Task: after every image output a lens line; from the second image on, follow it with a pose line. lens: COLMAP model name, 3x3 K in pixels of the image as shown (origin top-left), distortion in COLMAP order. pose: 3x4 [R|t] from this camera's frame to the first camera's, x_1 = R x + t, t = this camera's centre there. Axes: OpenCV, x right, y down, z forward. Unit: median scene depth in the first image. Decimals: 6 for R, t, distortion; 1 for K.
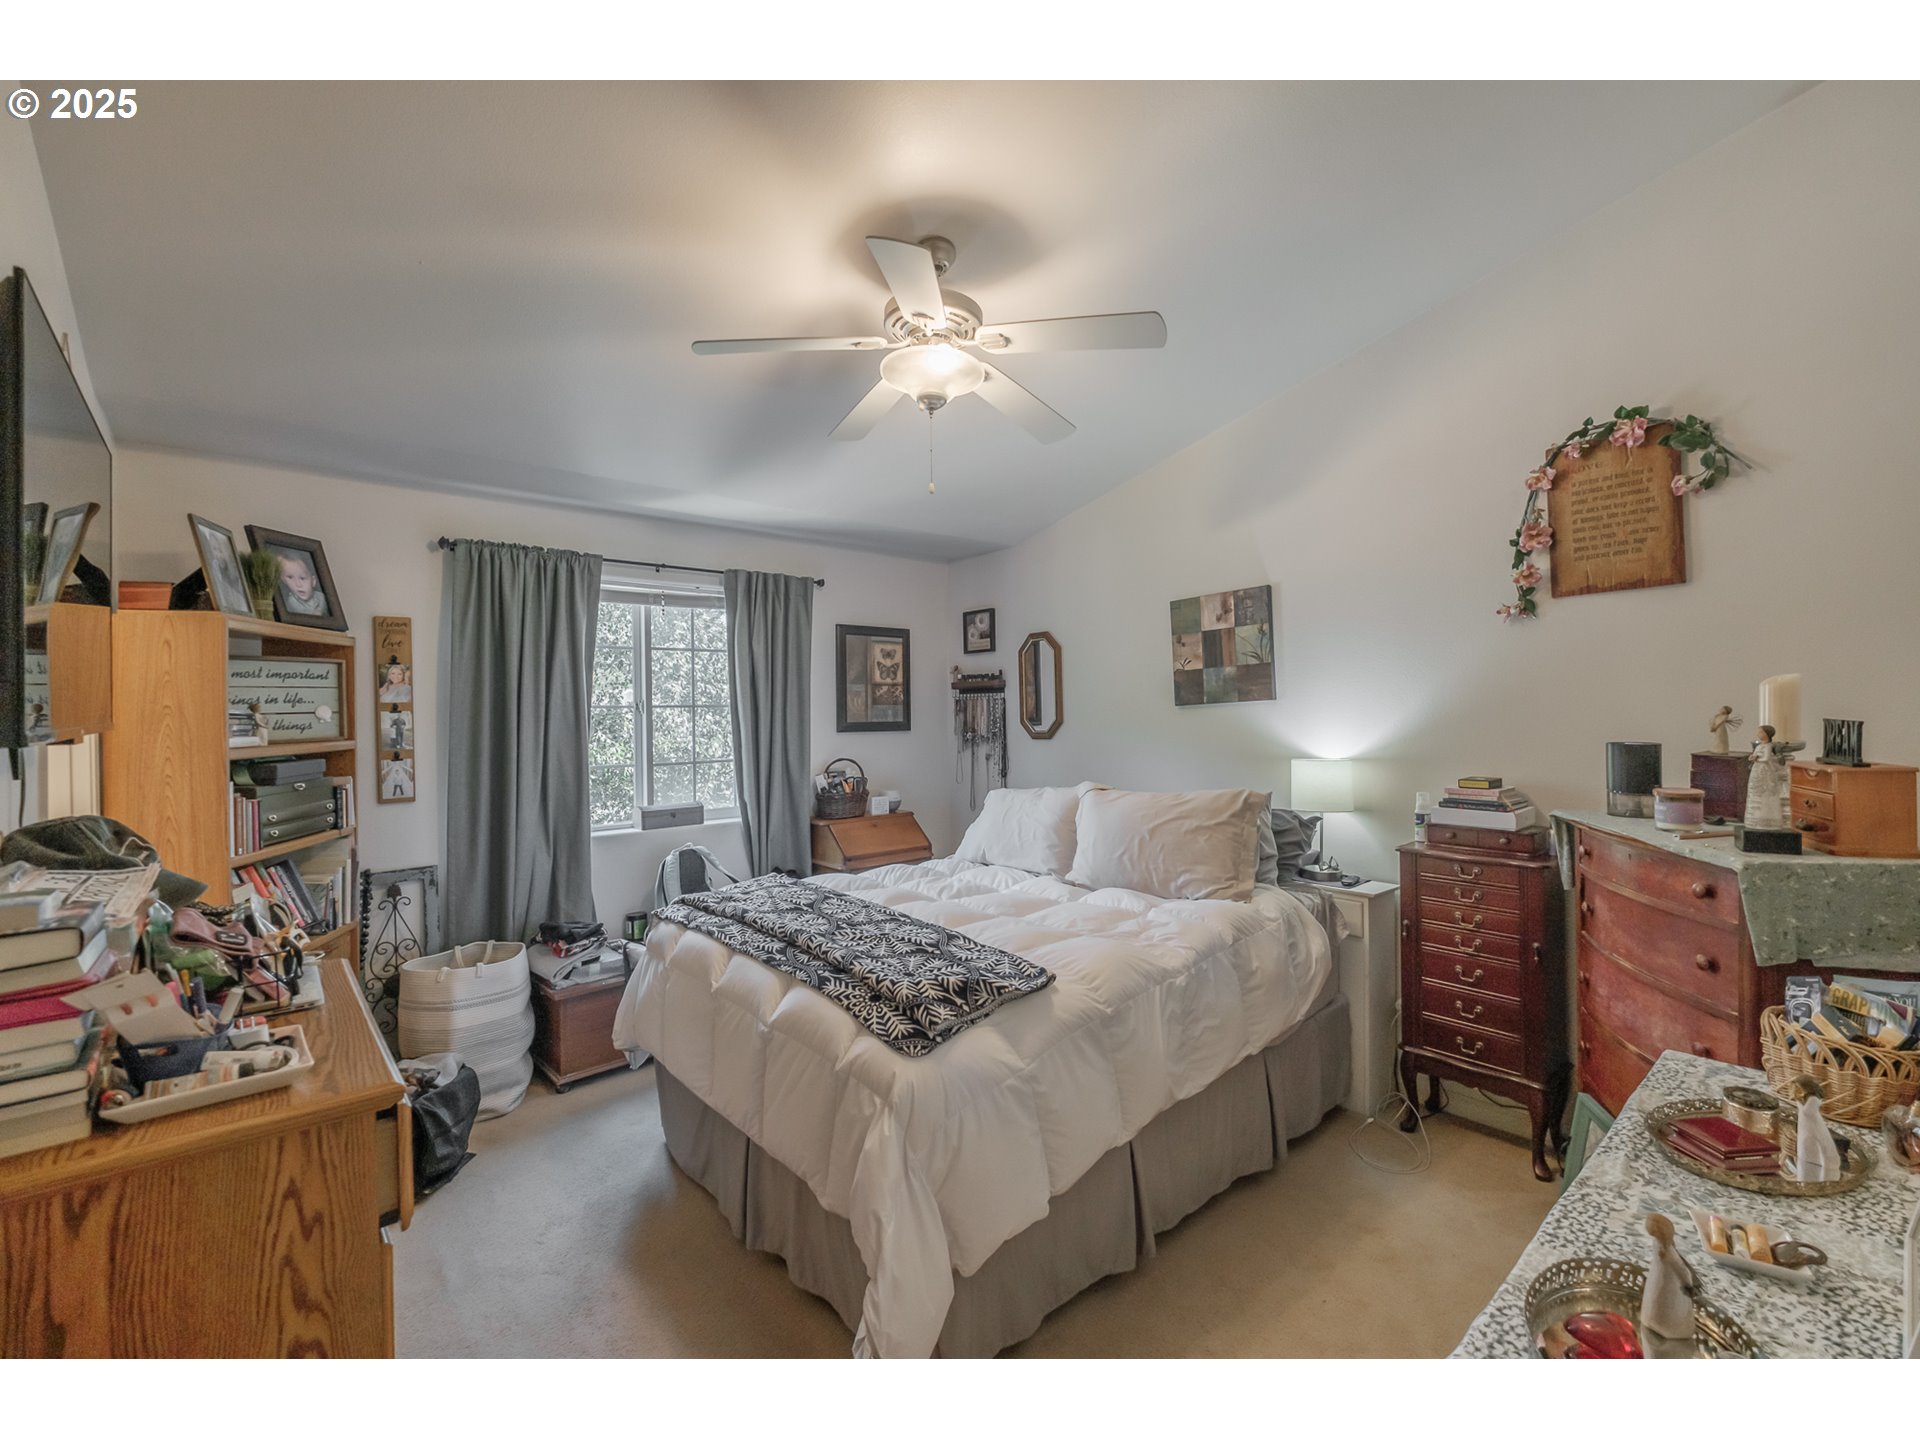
lens RADIAL K [[828.1, 0, 971.5], [0, 828.1, 705.9], [0, 0, 1]] dist [-0.001484, -0.000317]
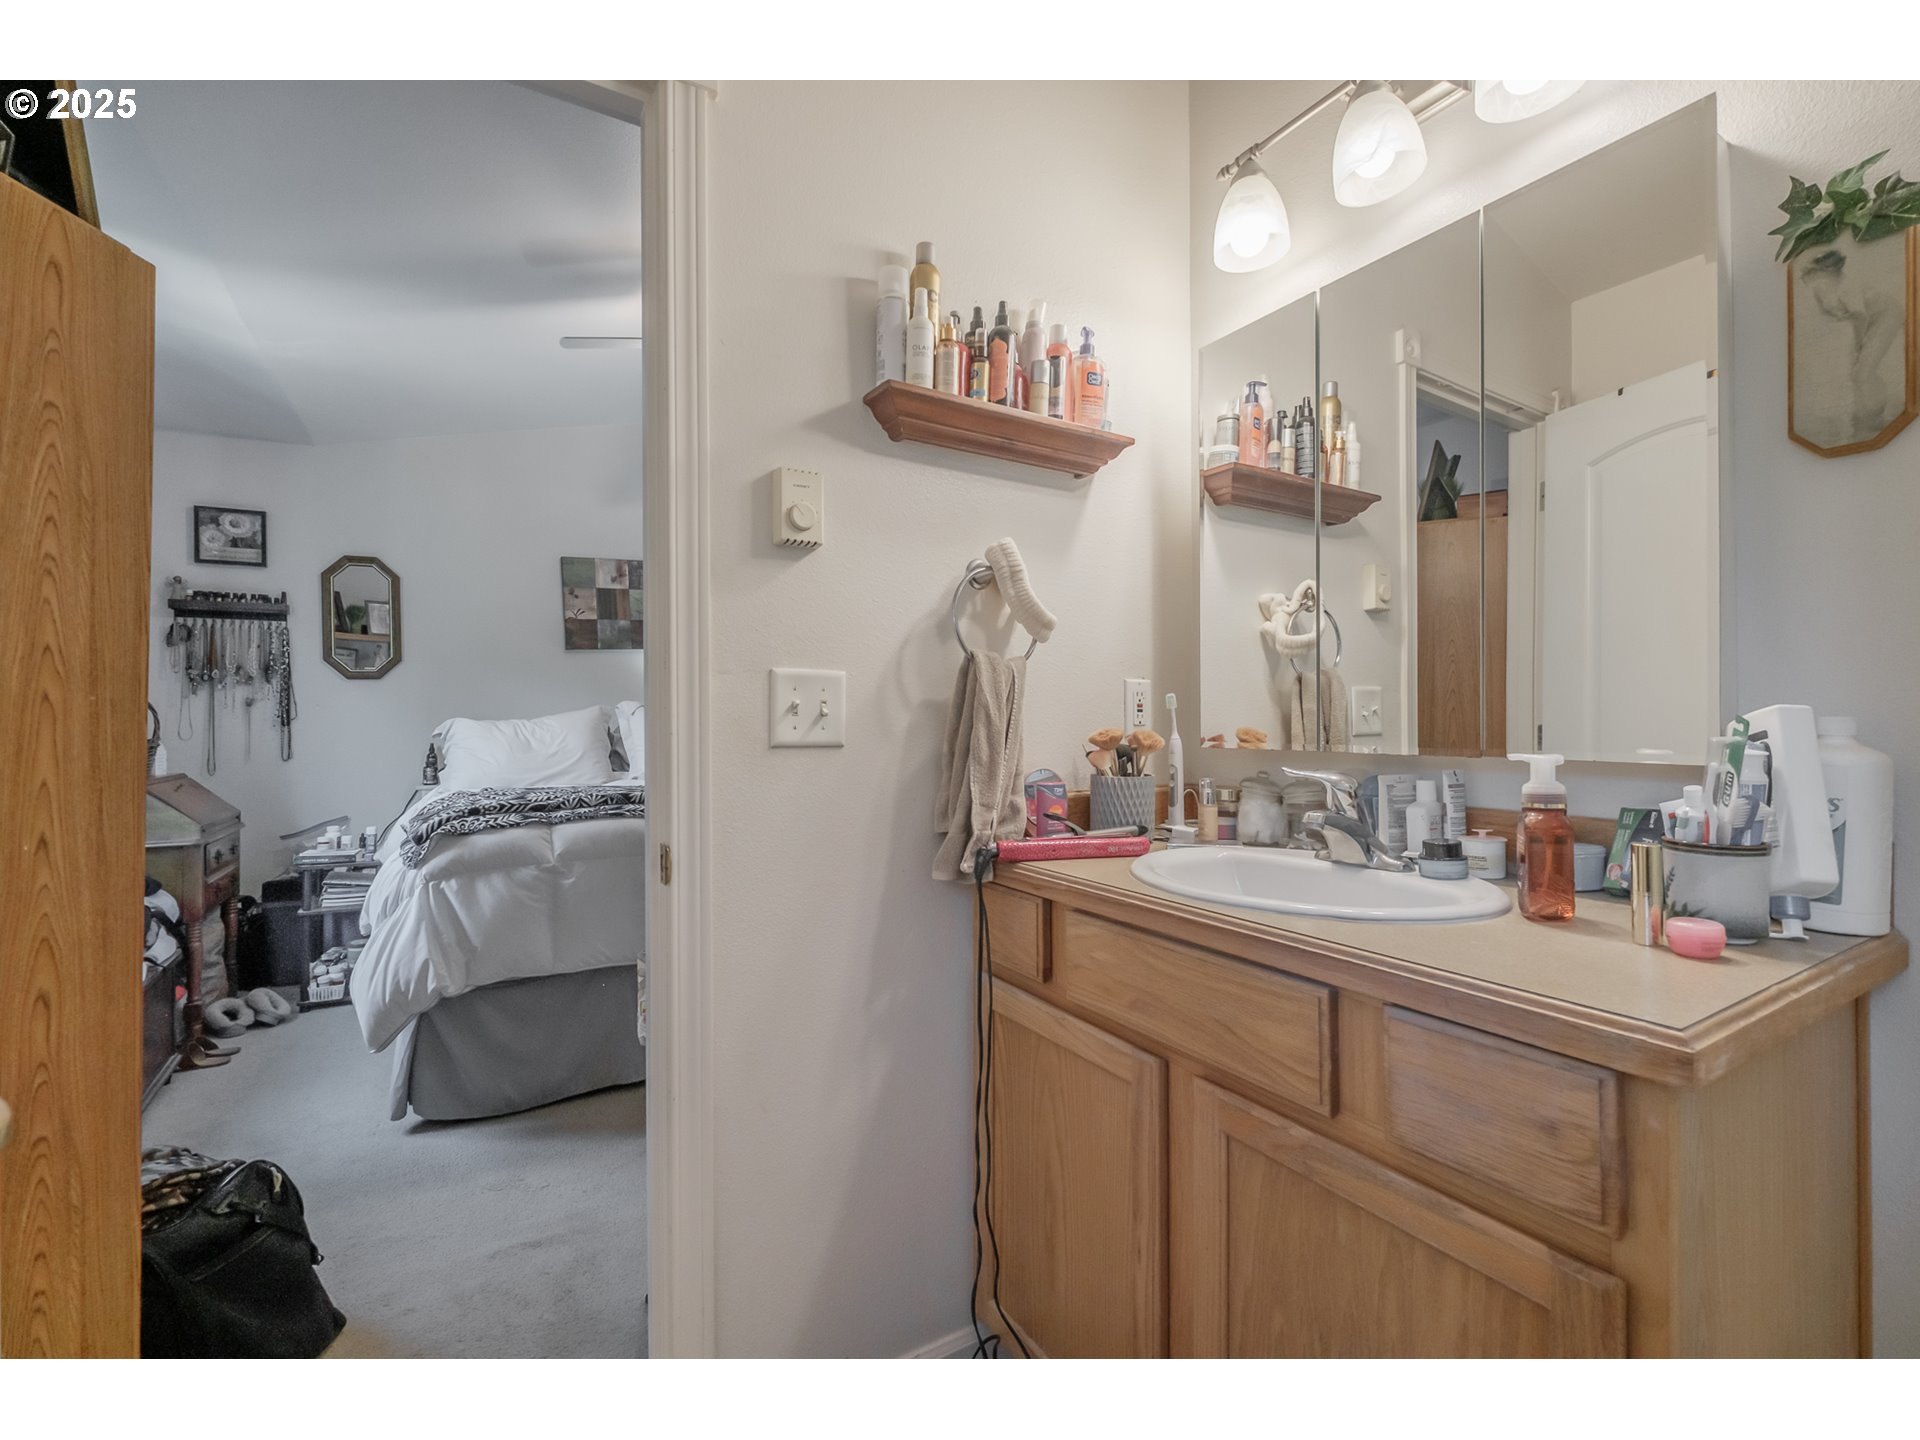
lens RADIAL K [[828.1, 0, 975.3], [0, 828.1, 718.6], [0, 0, 1]] dist [-0.001484, -0.000317]
pose [[0.183479, 0.007393, 0.982996, -0.771750], [-0.000987, 0.999973, -0.007336, 0.103424], [-0.983023, 0.000376, 0.183481, 0.239437]]
